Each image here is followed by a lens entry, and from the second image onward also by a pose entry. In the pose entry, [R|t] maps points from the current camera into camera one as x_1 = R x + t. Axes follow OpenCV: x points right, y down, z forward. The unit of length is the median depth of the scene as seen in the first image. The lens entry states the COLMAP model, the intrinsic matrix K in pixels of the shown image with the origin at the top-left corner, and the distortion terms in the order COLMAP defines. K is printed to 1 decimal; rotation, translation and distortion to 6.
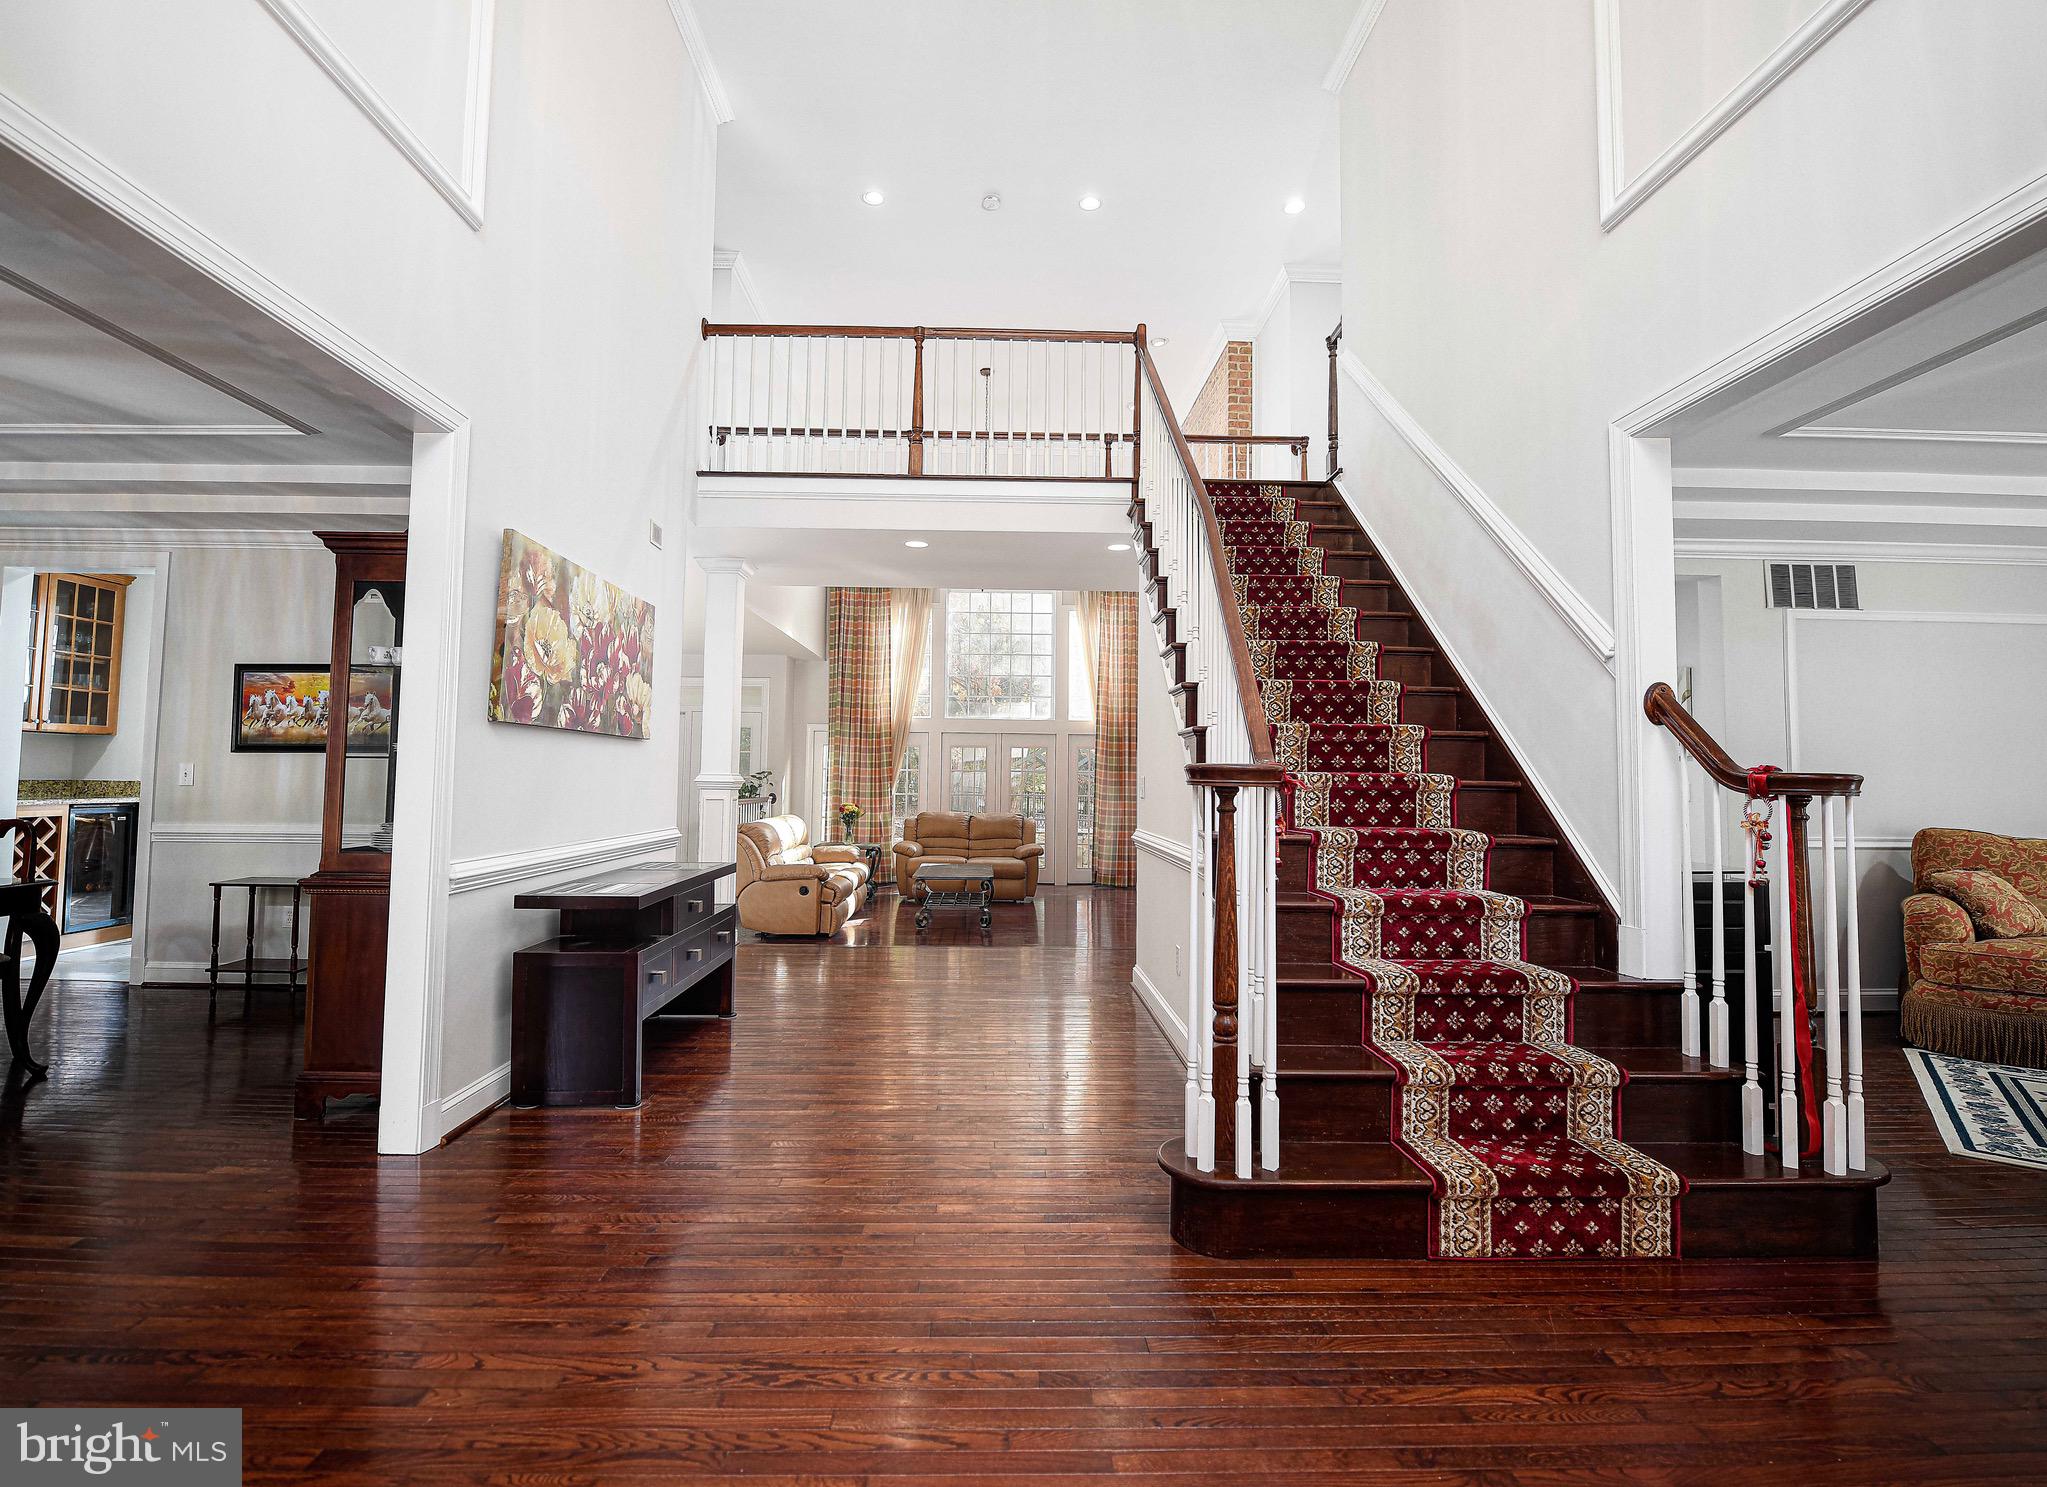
lens RADIAL K [[929.8, 0, 1023.5], [0, 929.8, 743.5], [0, 0, 1]] dist [0.000286, -0.000018]
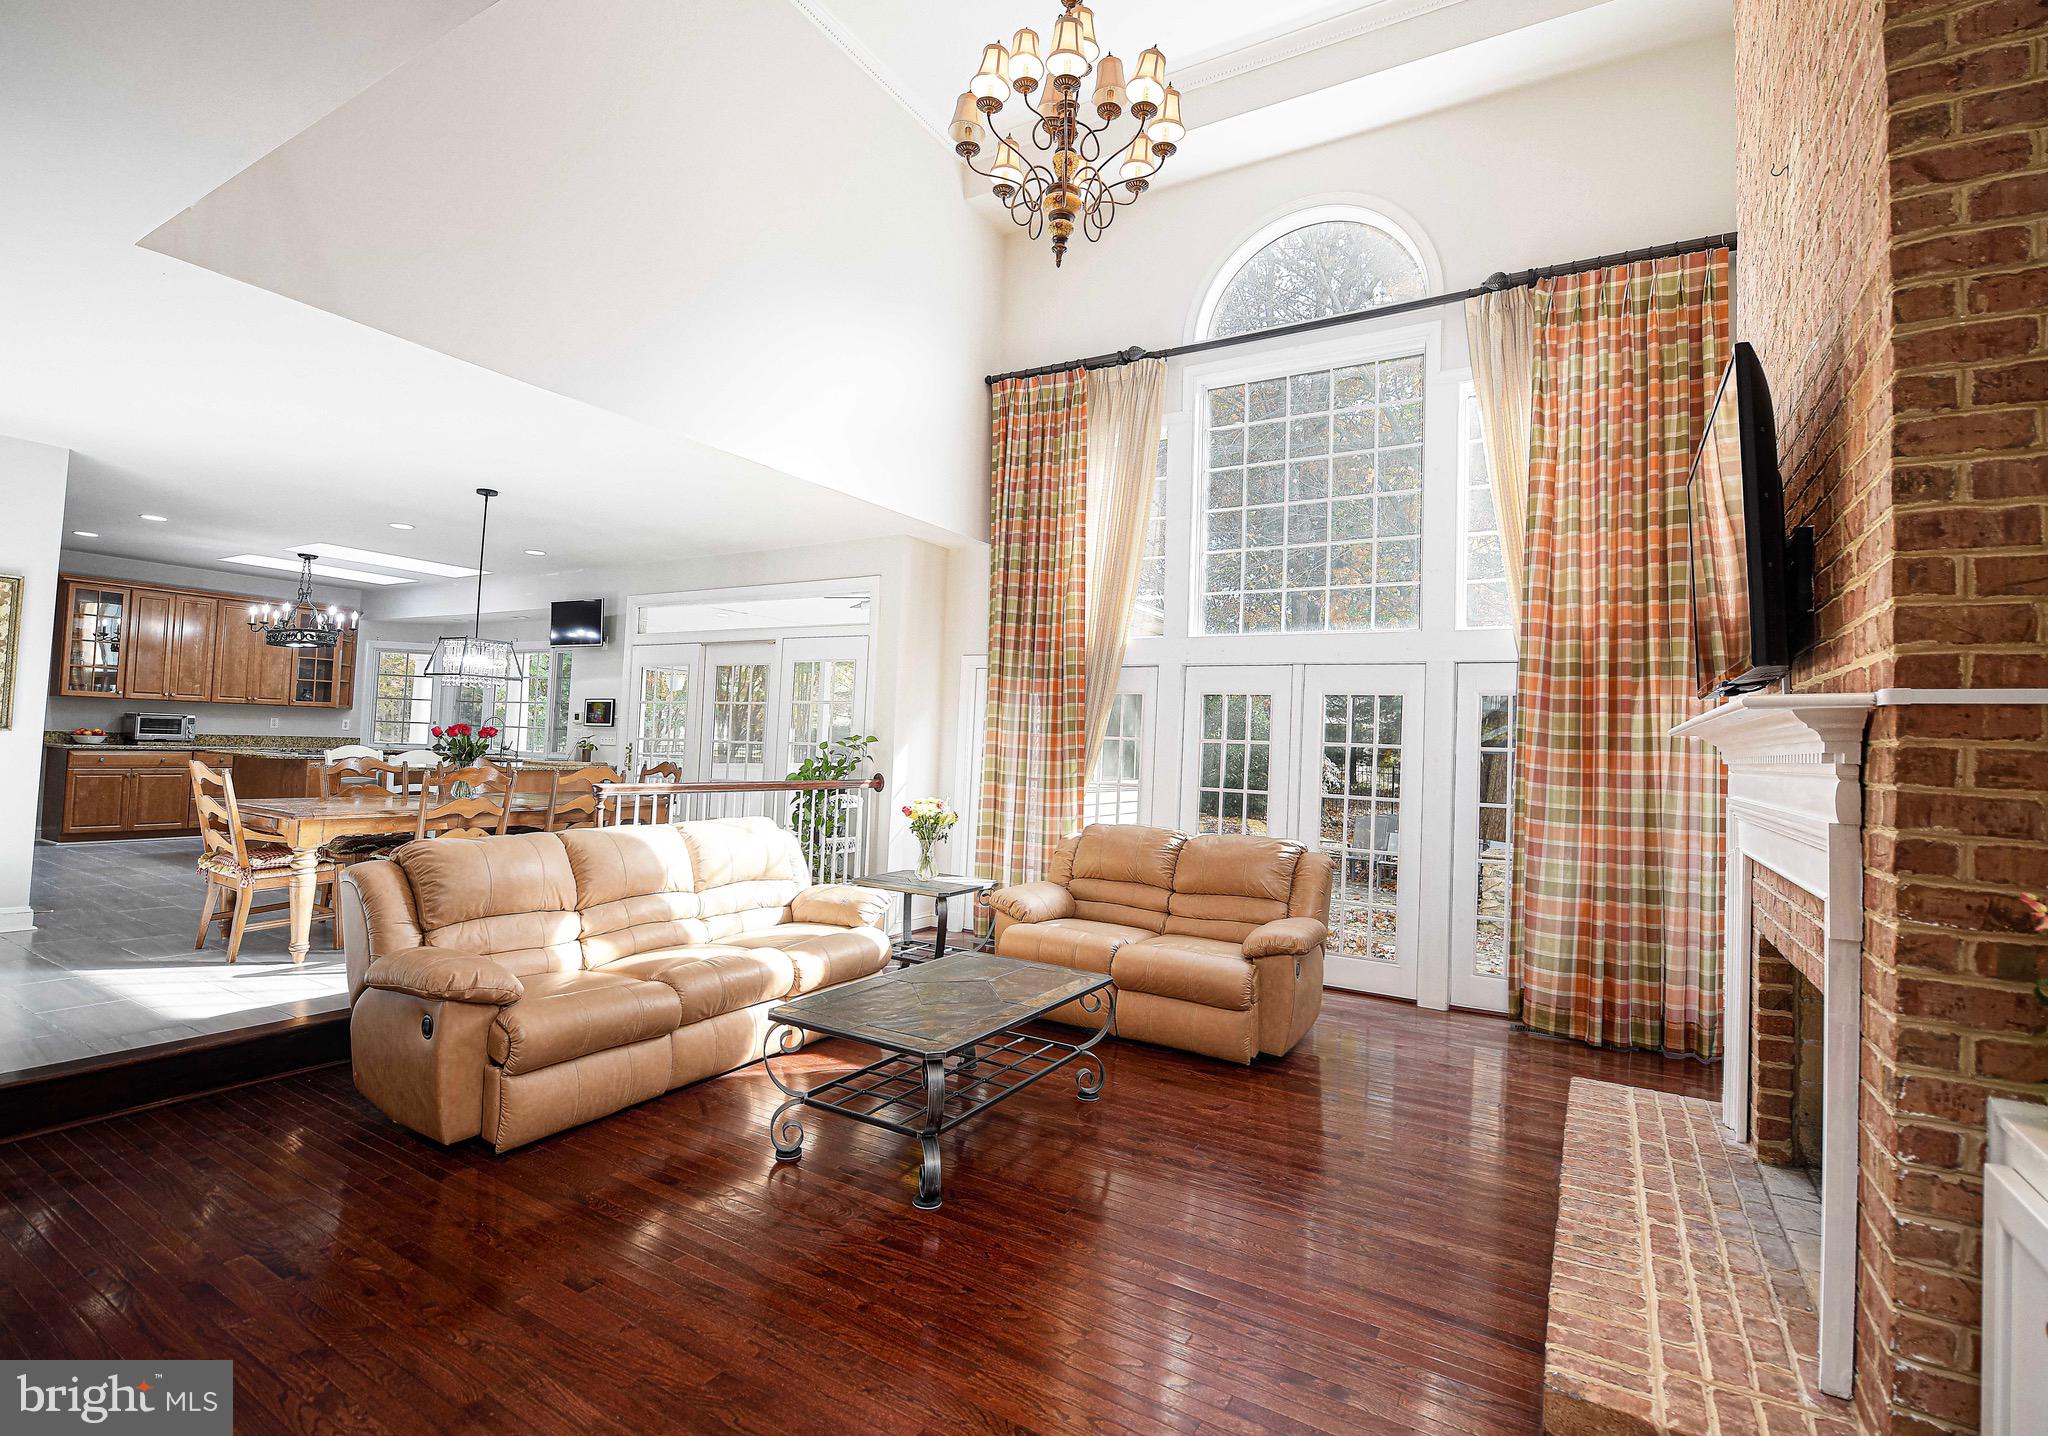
lens RADIAL K [[968.2, 0, 1024.0], [0, 968.2, 718.0], [0, 0, 1]] dist [-0.012163, -0.001183]
pose [[0.834343, 0.004233, -0.551229, 0.163111], [-0.005676, 0.999983, -0.000914, 0.022003], [0.551216, 0.003891, 0.834353, 0.652779]]
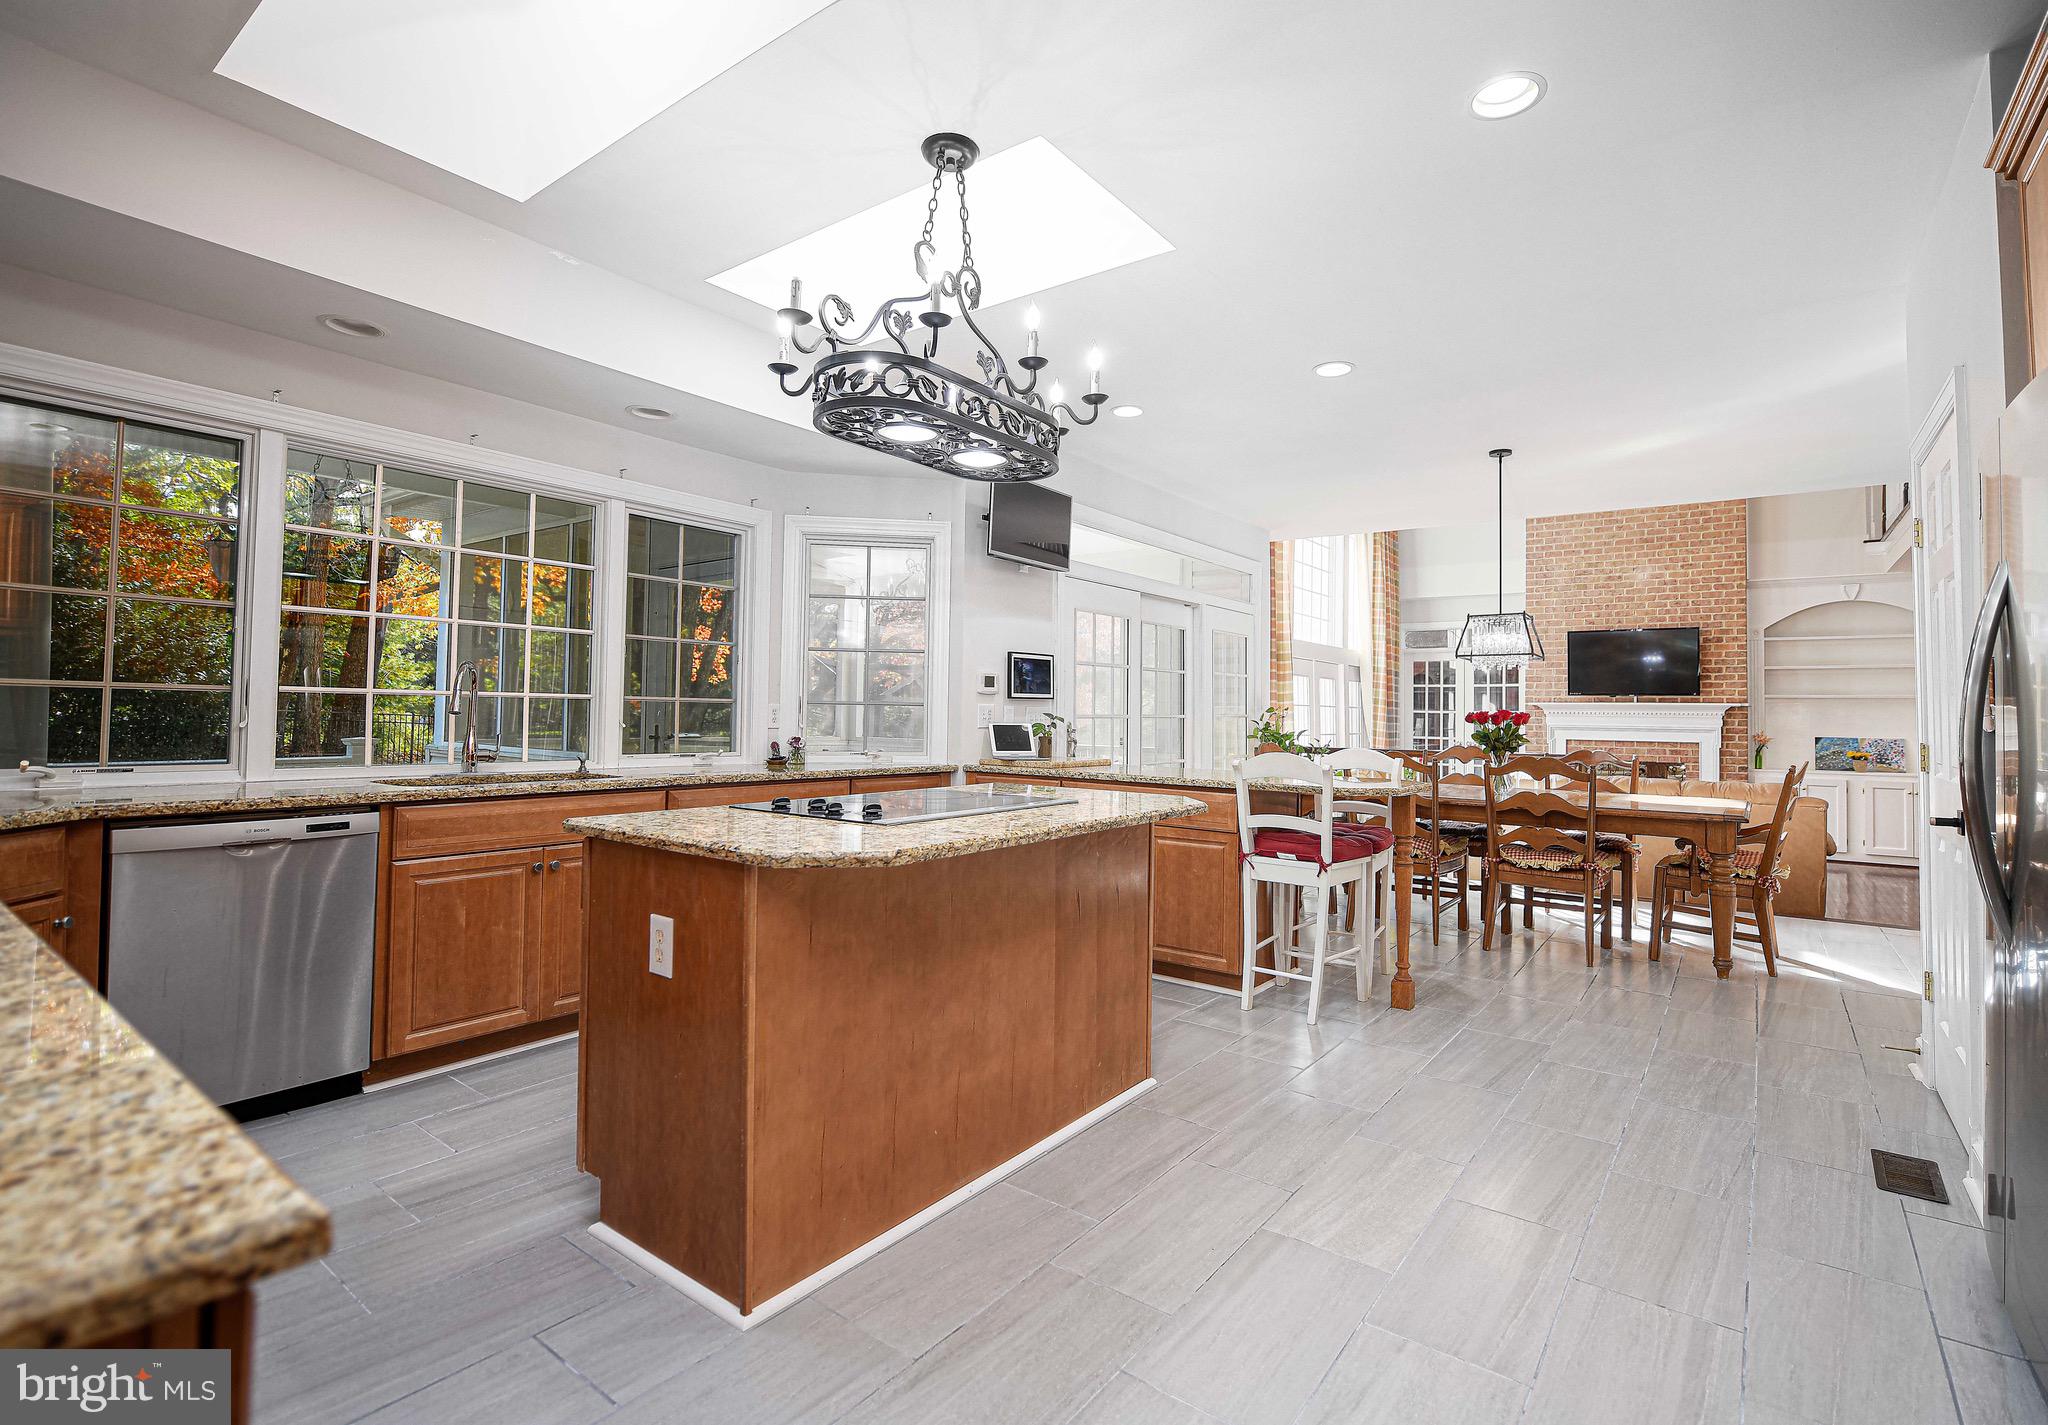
lens RADIAL K [[960.5, 0, 1062.3], [0, 960.5, 691.2], [0, 0, 1]] dist [0.002162, 0.000375]
pose [[0.608675, 0.015240, 0.793273, -1.069440], [-0.040347, 0.999116, 0.011763, 0.019994], [-0.792393, -0.039166, 0.608752, 0.835131]]
